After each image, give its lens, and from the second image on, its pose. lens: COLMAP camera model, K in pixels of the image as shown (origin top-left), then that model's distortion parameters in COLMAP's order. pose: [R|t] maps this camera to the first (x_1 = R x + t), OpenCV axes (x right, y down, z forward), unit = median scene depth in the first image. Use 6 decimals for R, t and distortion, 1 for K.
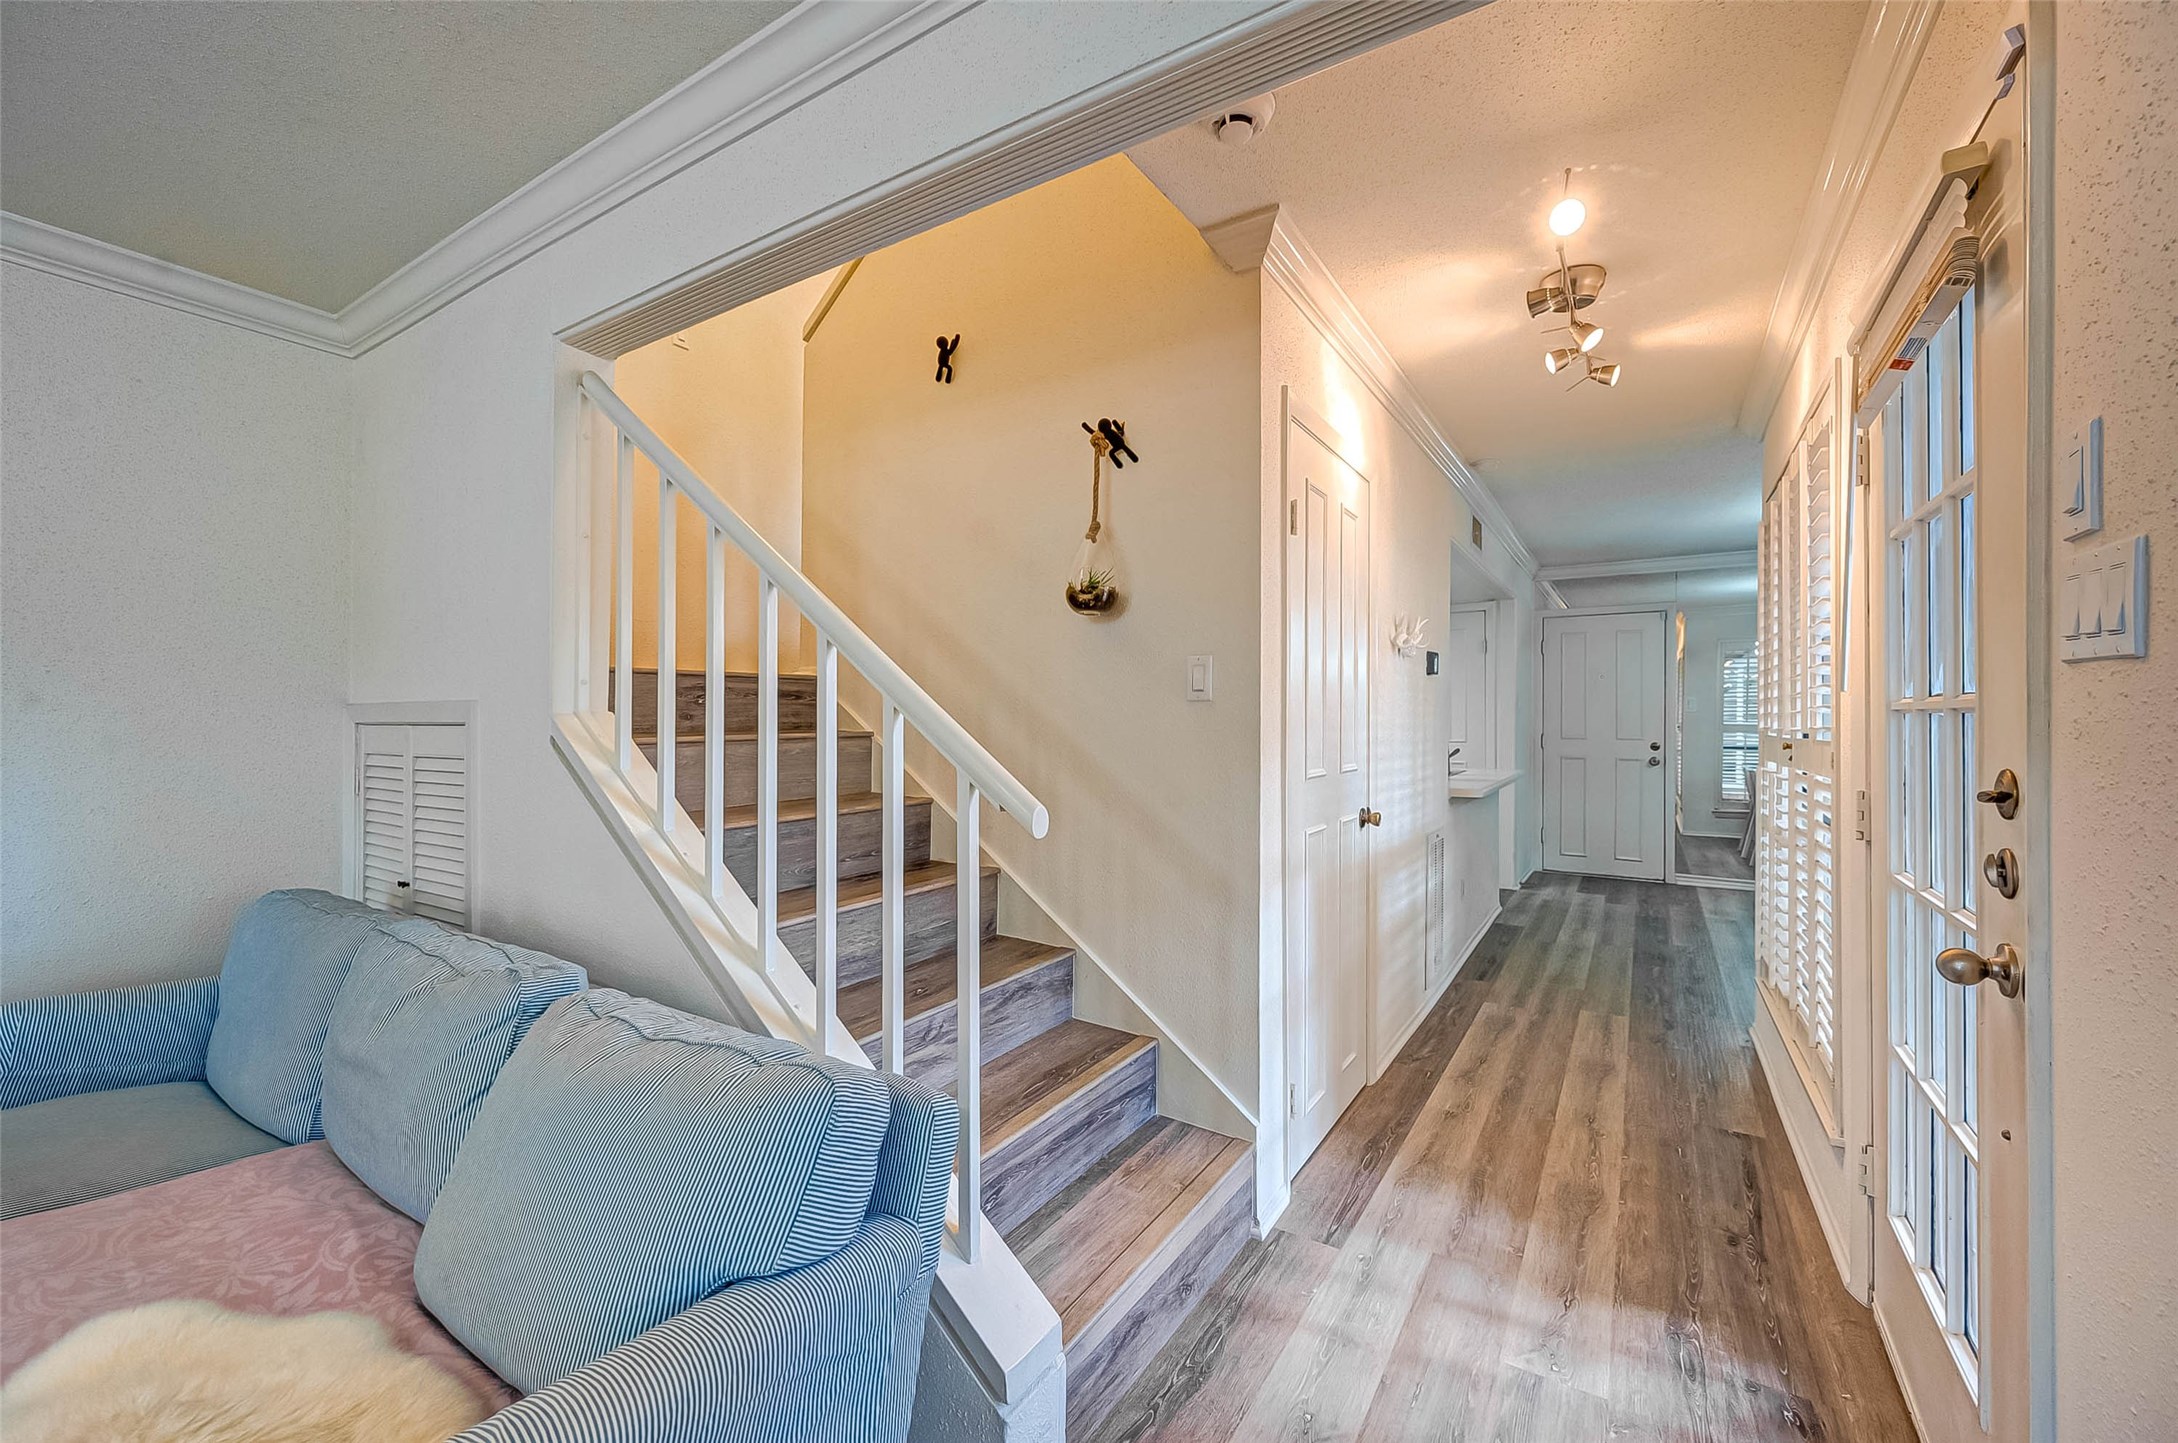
lens RADIAL K [[878.6, 0, 1078.1], [0, 878.6, 717.4], [0, 0, 1]] dist [0.002339, -0.000330]
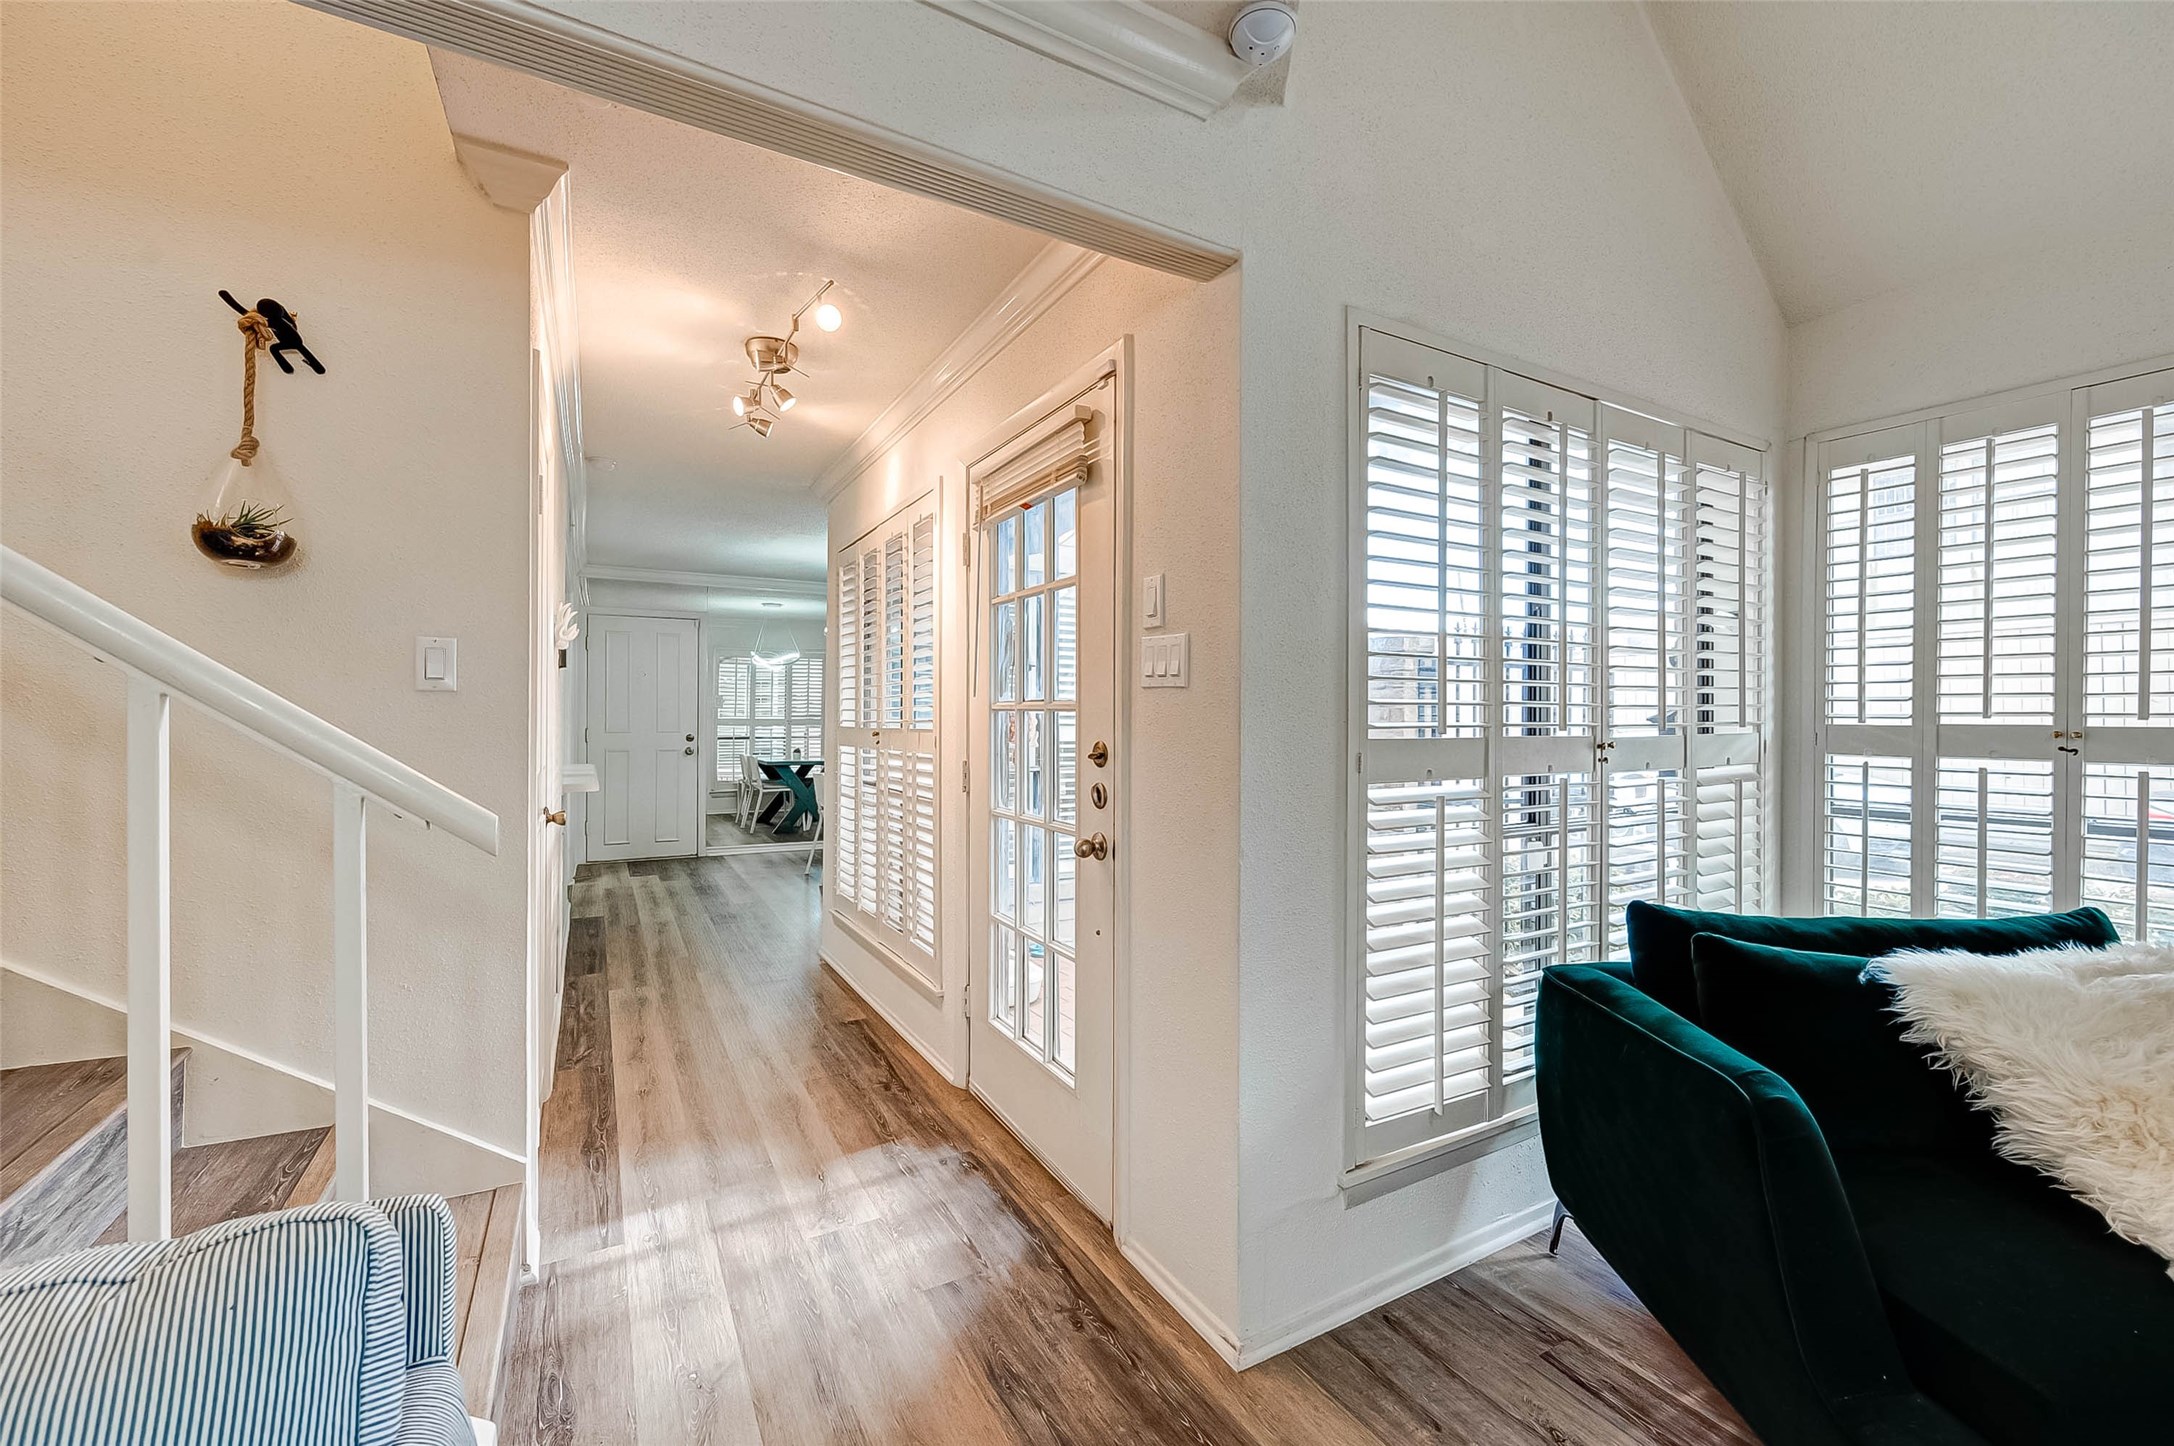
lens RADIAL K [[877.0, 0, 1082.7], [0, 877.0, 714.4], [0, 0, 1]] dist [0.002339, -0.000330]
pose [[0.468585, 0.002253, 0.883415, -0.293520], [-0.005323, 0.999986, 0.000273, -0.000277], [-0.883402, -0.004830, 0.468591, 0.062855]]
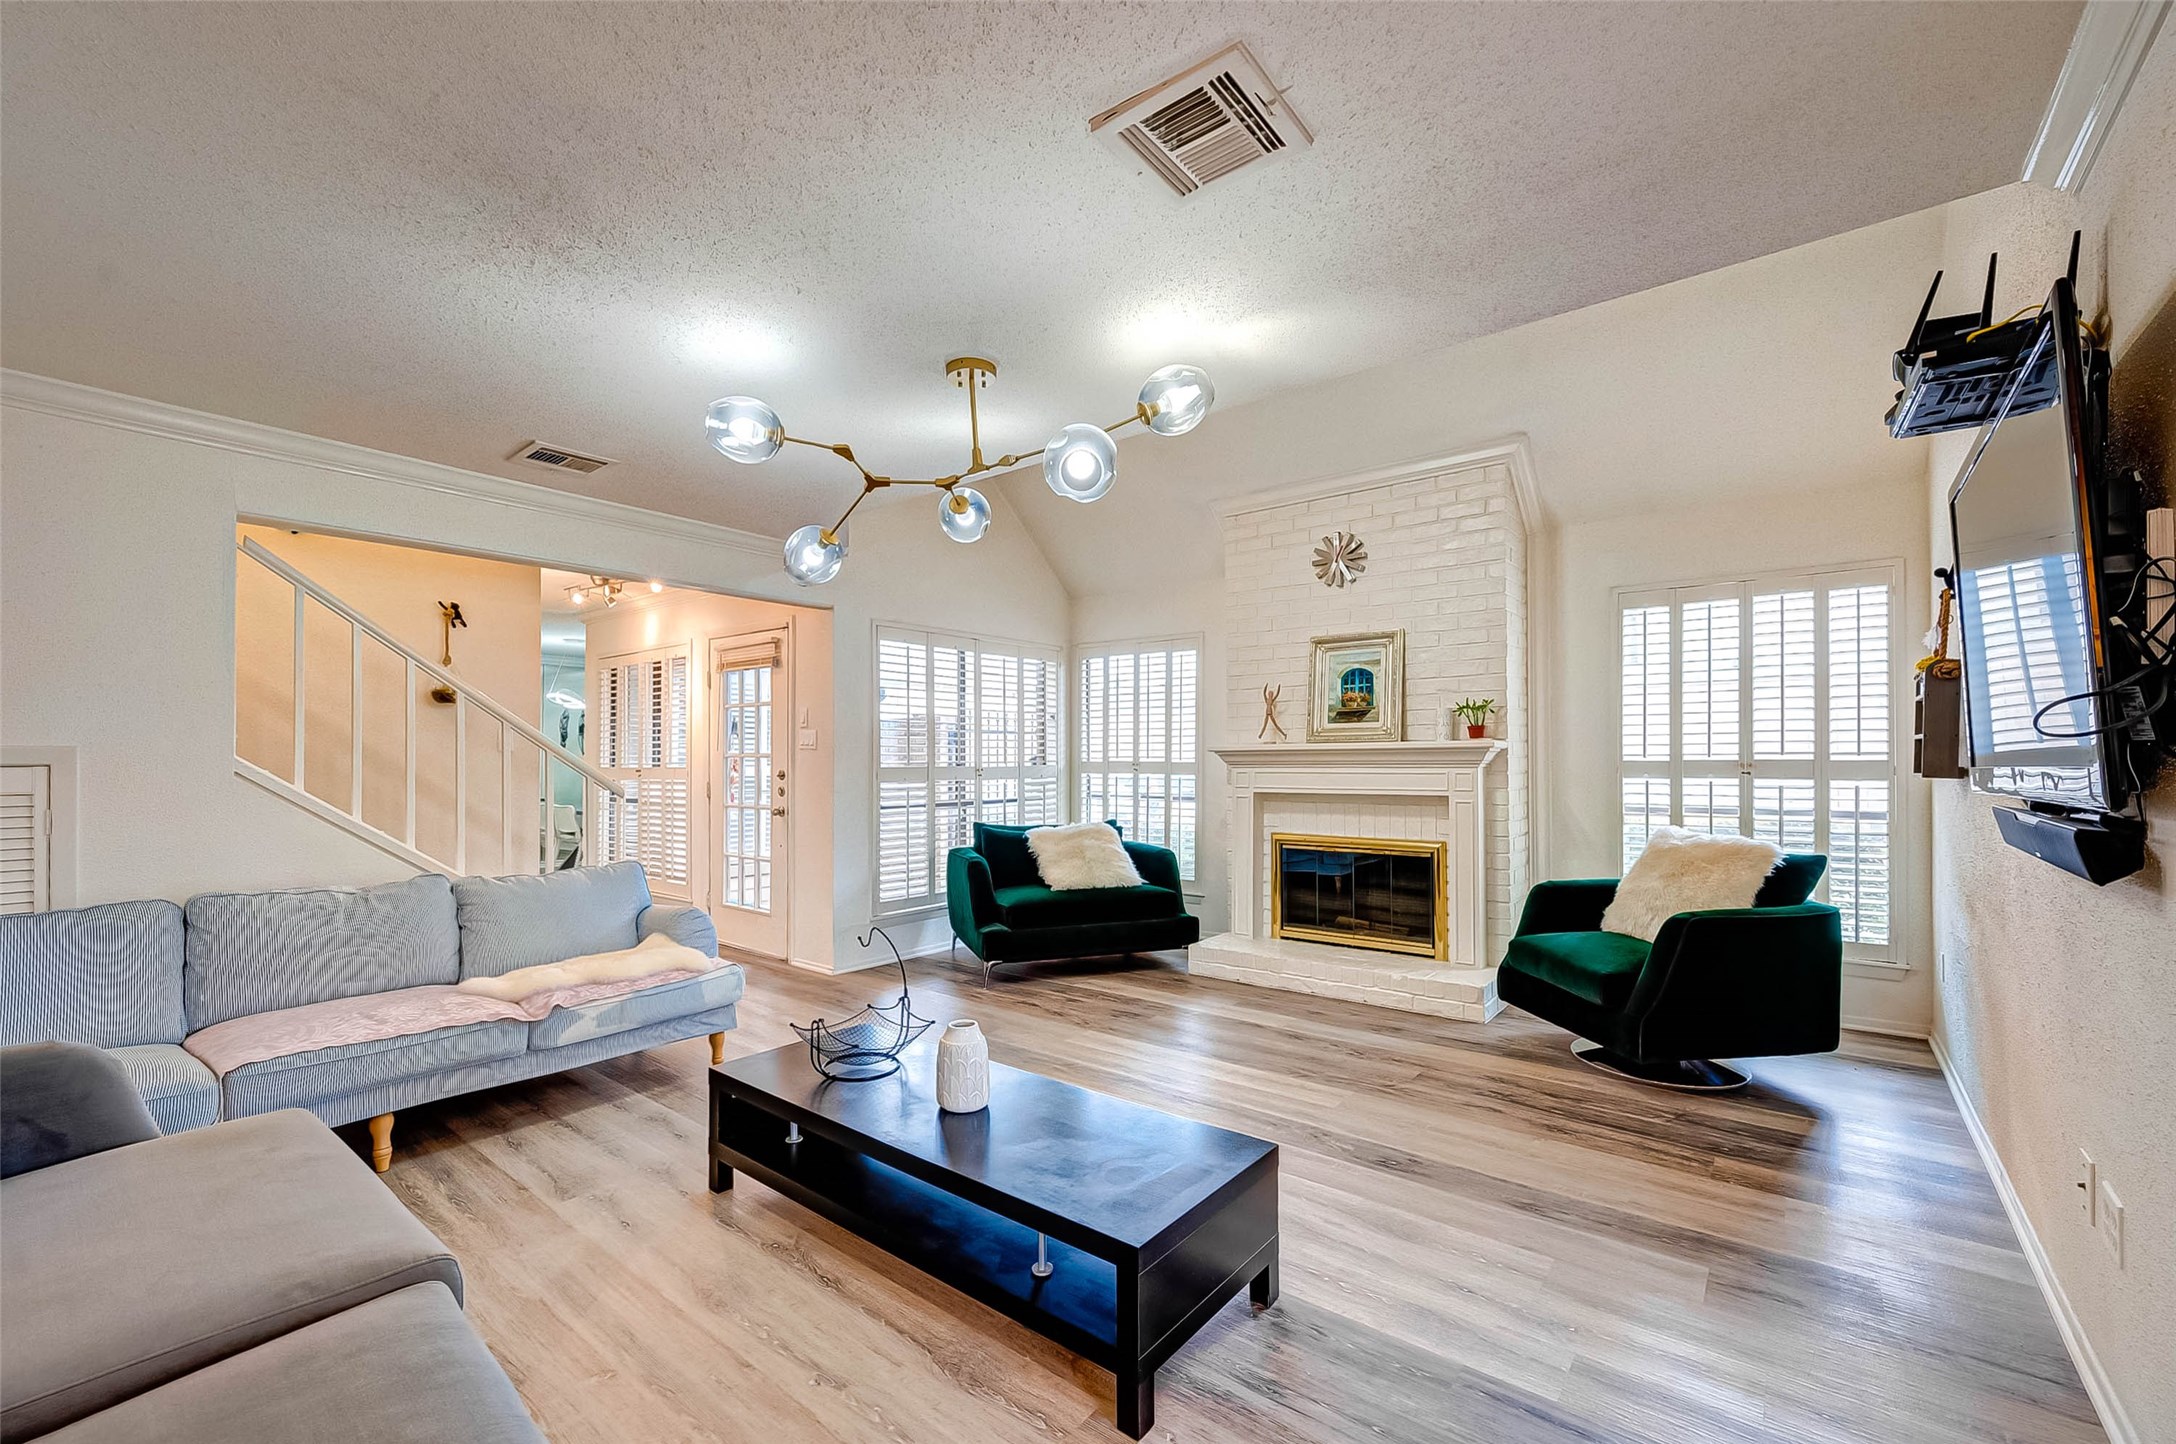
lens RADIAL K [[877.8, 0, 1048.8], [0, 877.8, 743.2], [0, 0, 1]] dist [0.002339, -0.000330]
pose [[0.130898, 0.016392, 0.991260, -1.670857], [-0.000217, 0.999864, -0.016506, -0.004270], [-0.991396, 0.001946, 0.130883, -0.522079]]
